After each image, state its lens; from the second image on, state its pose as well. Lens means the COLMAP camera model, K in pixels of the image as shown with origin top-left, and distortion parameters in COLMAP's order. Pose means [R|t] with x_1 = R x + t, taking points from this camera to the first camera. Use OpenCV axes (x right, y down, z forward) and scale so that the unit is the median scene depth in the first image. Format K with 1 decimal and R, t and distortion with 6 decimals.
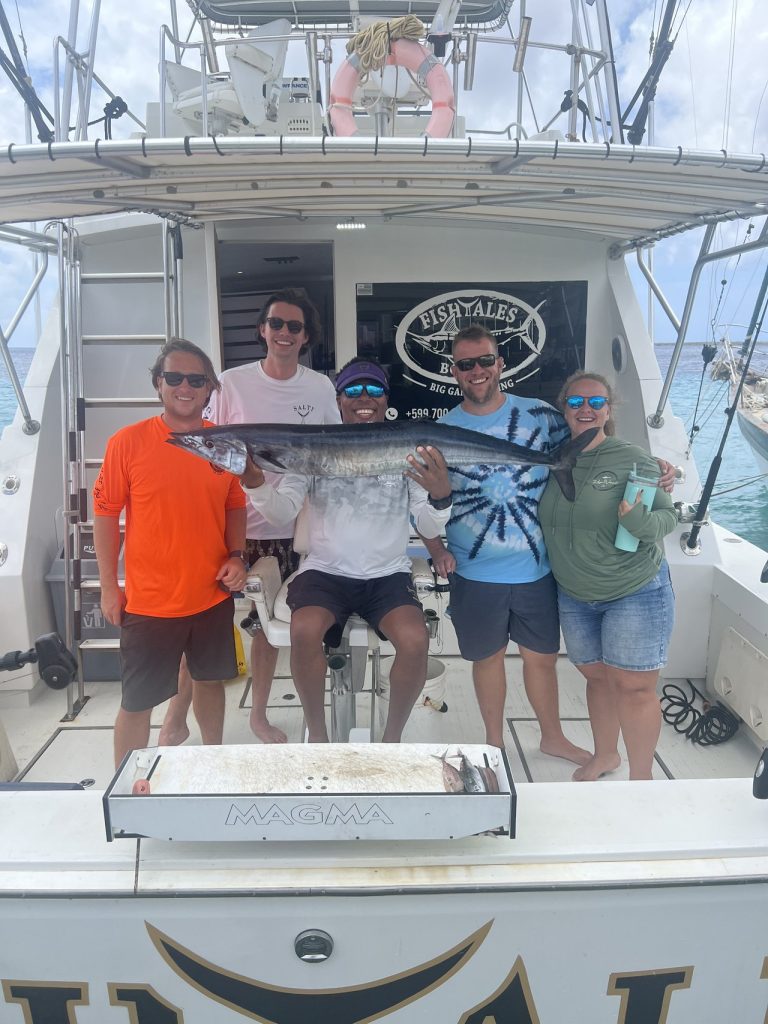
lens RADIAL K [[825.8, 0, 392.9], [0, 825.8, 502.8], [0, 0, 1]] dist [0.029952, -0.050847]
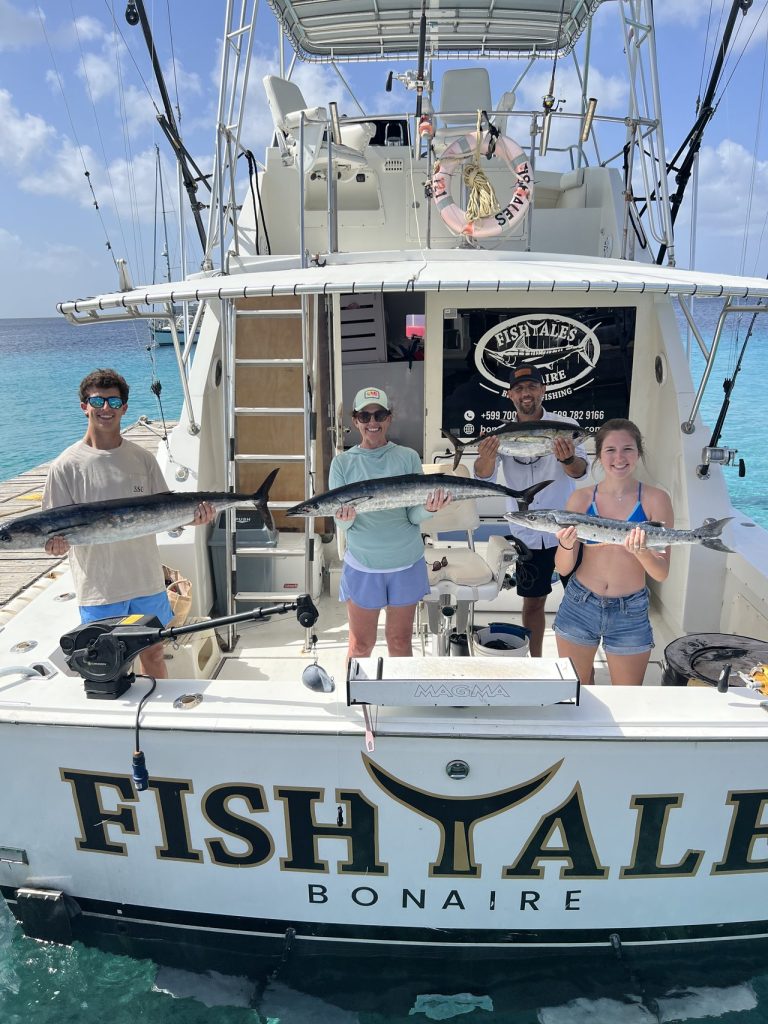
lens RADIAL K [[825.8, 0, 385.0], [0, 825.8, 521.1], [0, 0, 1]] dist [0.029952, -0.050847]
pose [[0.998105, 0.015963, -0.059424, -0.053081], [-0.011957, 0.997670, 0.067172, -0.033170], [0.060358, -0.066334, 0.995970, -0.240832]]
